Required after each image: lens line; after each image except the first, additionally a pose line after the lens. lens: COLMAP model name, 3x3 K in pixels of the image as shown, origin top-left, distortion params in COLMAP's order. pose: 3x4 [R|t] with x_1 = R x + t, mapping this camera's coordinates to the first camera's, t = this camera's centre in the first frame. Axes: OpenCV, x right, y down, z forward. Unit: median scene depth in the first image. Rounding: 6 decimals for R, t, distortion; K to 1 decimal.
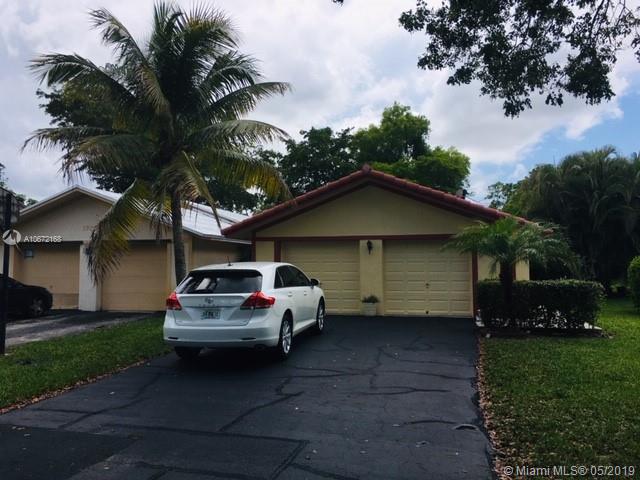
lens RADIAL K [[543.9, 0, 314.2], [0, 543.9, 245.4], [0, 0, 1]] dist [0.096959, 0.003702]
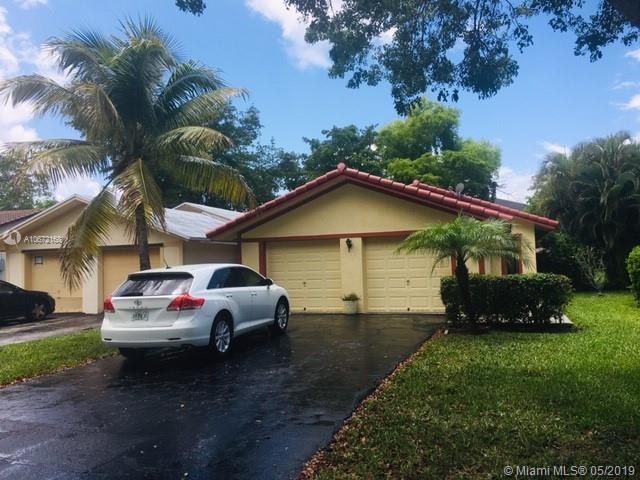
lens RADIAL K [[543.9, 0, 318.1], [0, 543.9, 240.8], [0, 0, 1]] dist [0.096959, 0.003702]
pose [[0.994819, -0.029950, -0.097151, 0.142856], [0.029436, 0.999544, -0.006721, -0.000060], [0.097308, 0.003826, 0.995247, -0.005371]]
